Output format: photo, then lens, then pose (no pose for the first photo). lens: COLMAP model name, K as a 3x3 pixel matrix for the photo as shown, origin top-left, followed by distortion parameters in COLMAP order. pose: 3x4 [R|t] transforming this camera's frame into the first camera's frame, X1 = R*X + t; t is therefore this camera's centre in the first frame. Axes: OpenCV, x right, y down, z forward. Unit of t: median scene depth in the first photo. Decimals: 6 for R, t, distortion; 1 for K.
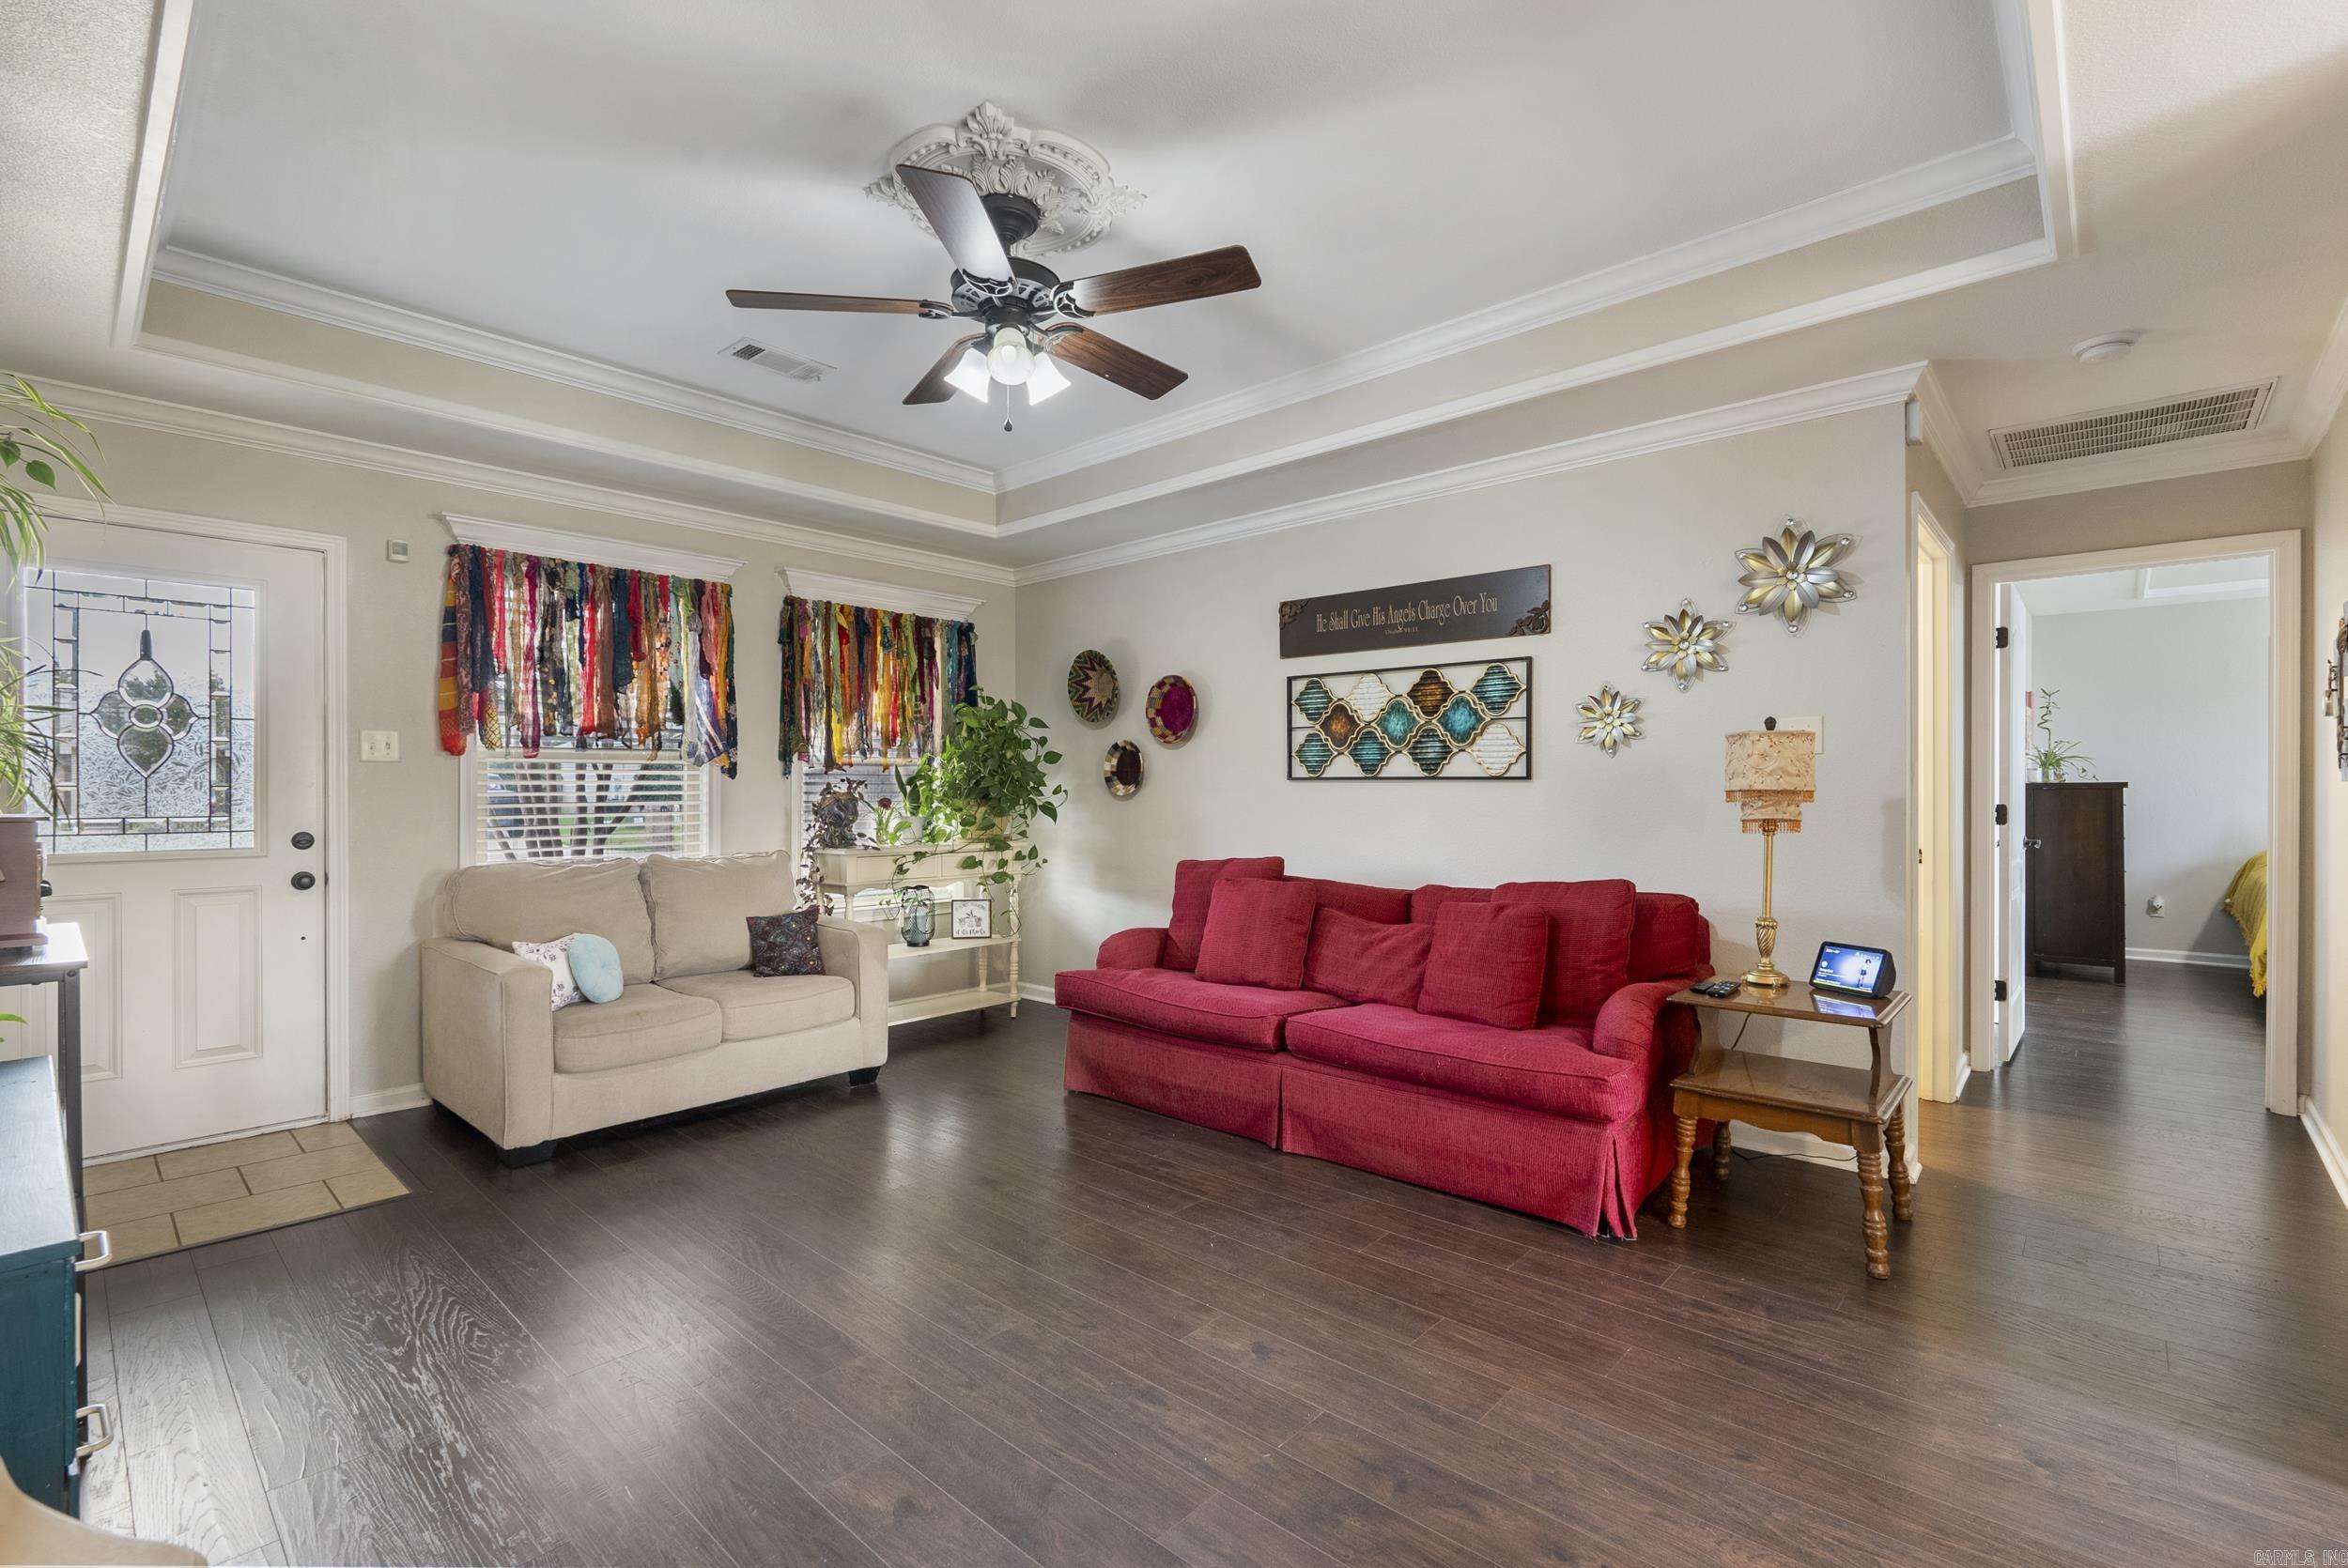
lens RADIAL K [[1038.6, 0, 1181.7], [0, 1038.6, 794.3], [0, 0, 1]] dist [-0.000728, 0.000028]
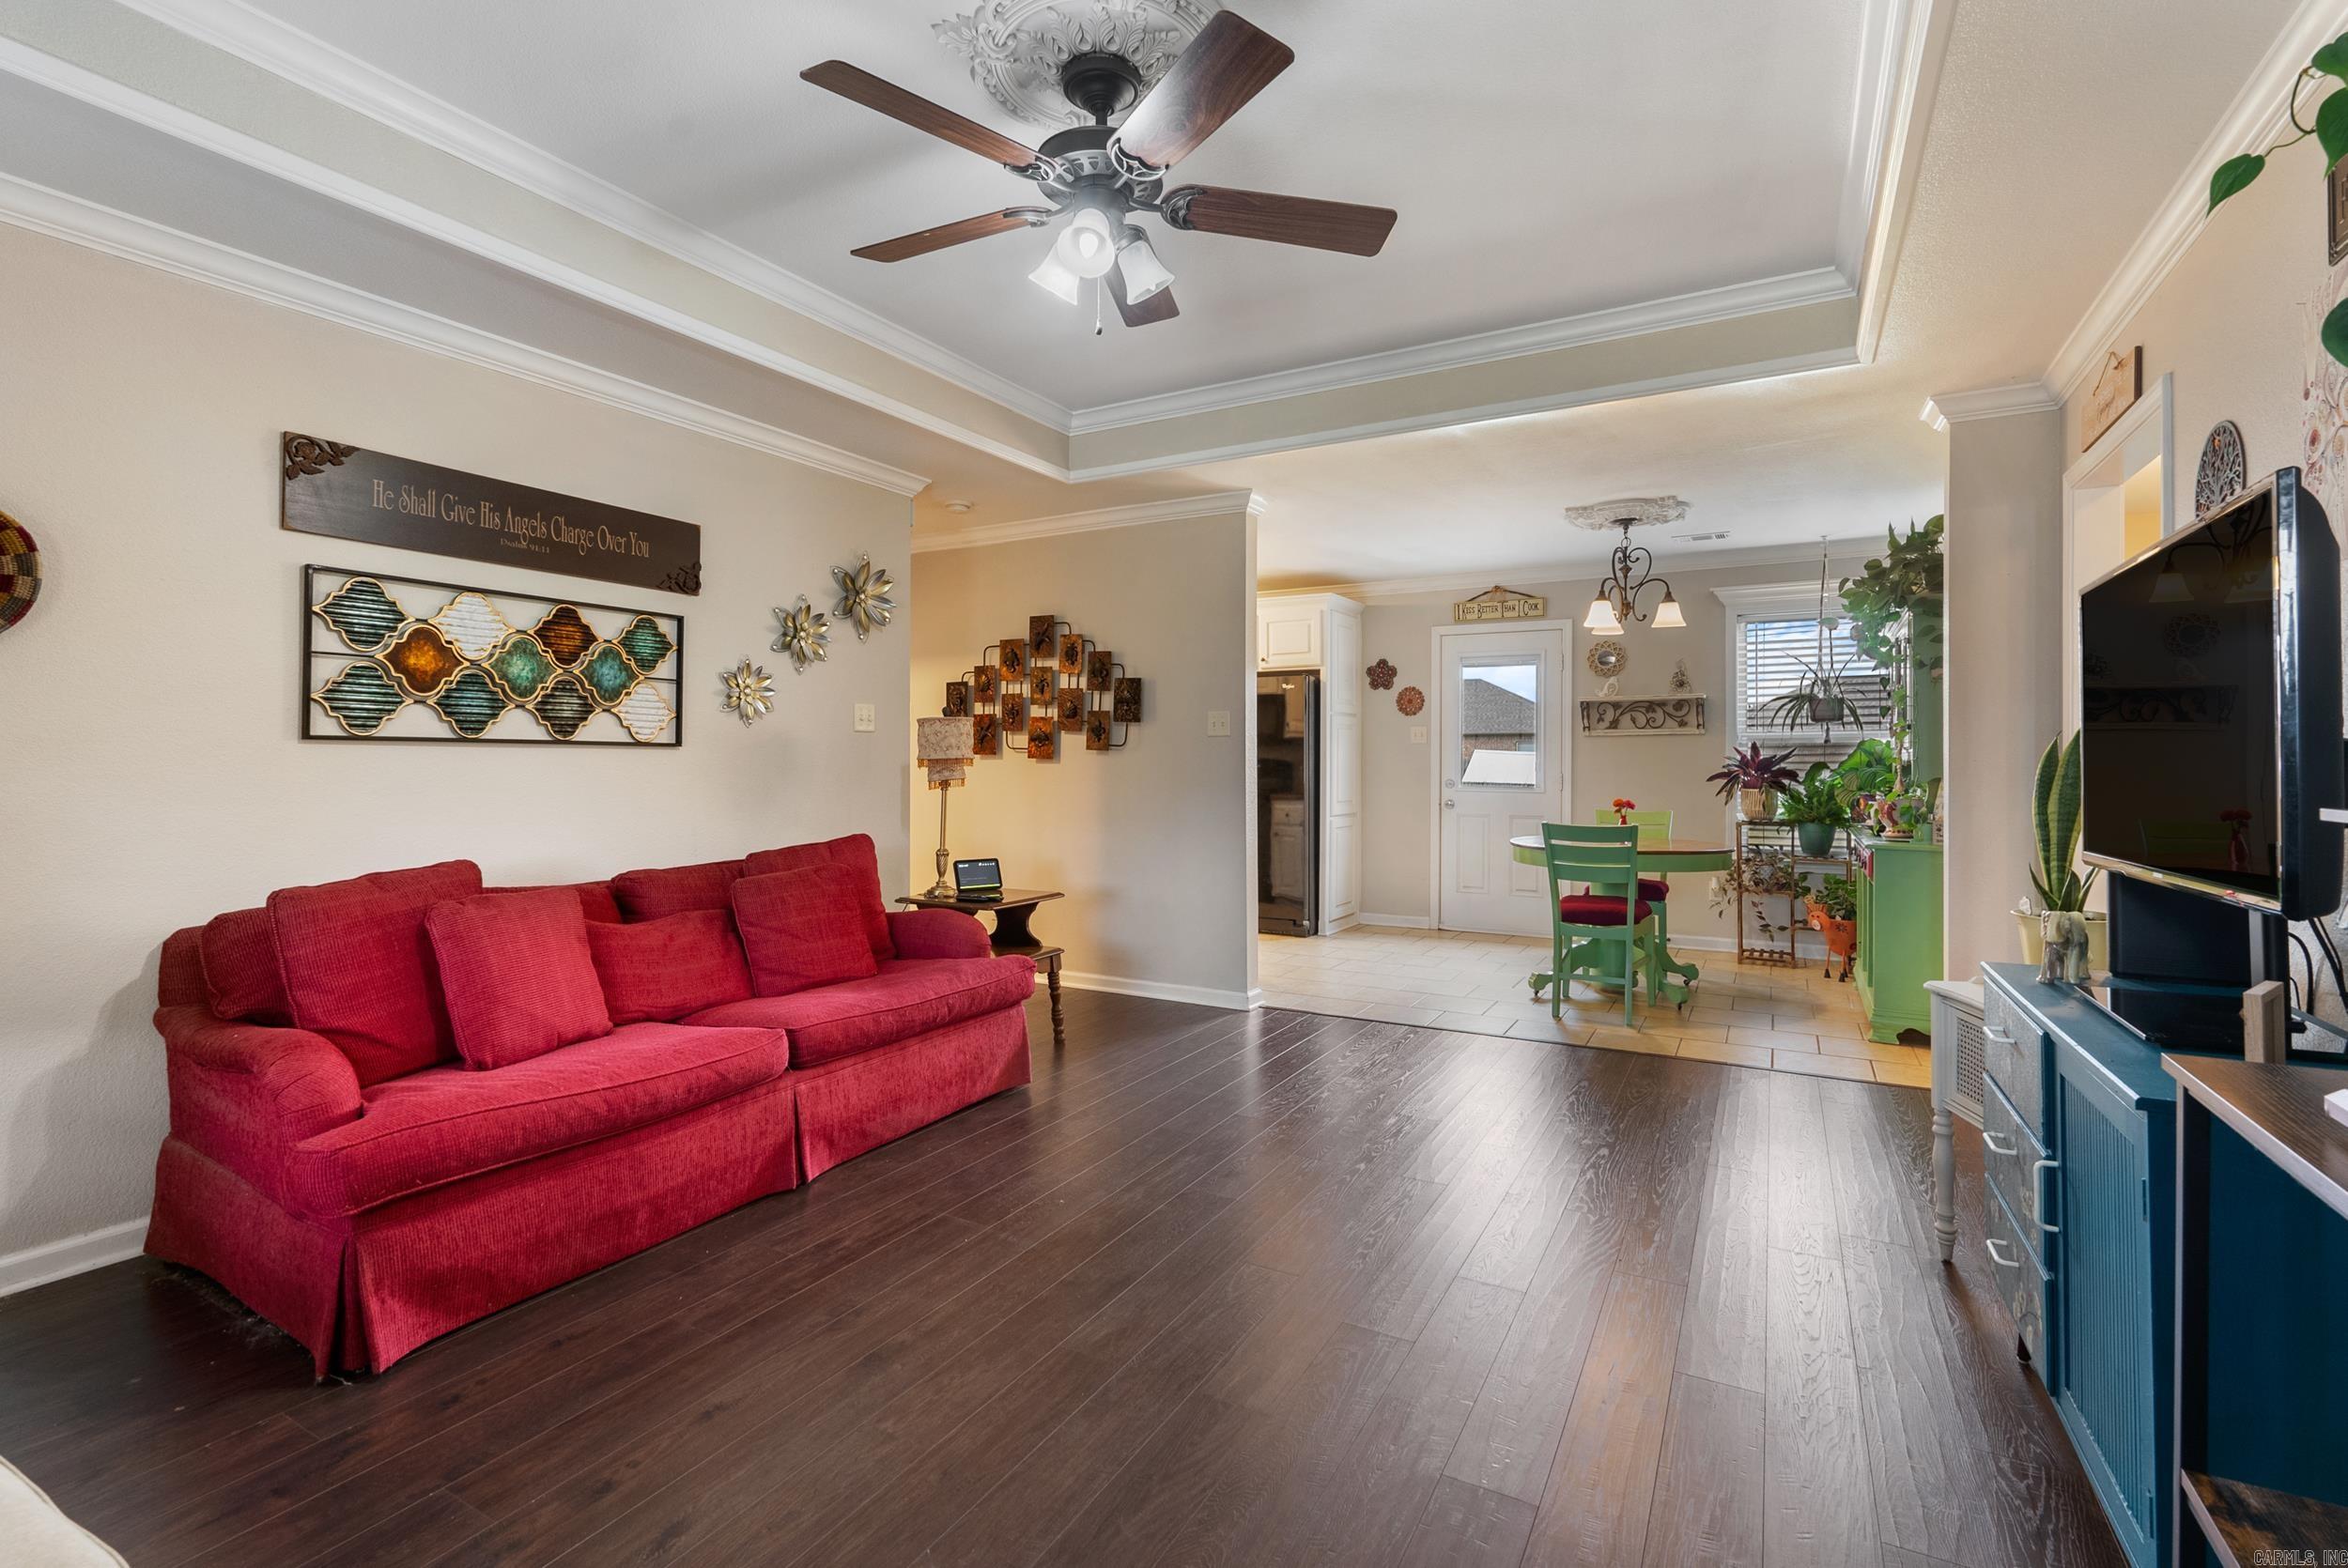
lens RADIAL K [[1051.1, 0, 1181.7], [0, 1051.1, 761.9], [0, 0, 1]] dist [-0.001025, 0.000160]
pose [[-0.221224, -0.005313, 0.975209, -0.660188], [-0.000254, 0.999985, 0.005391, -0.004957], [-0.975223, 0.000944, -0.221222, 0.726011]]
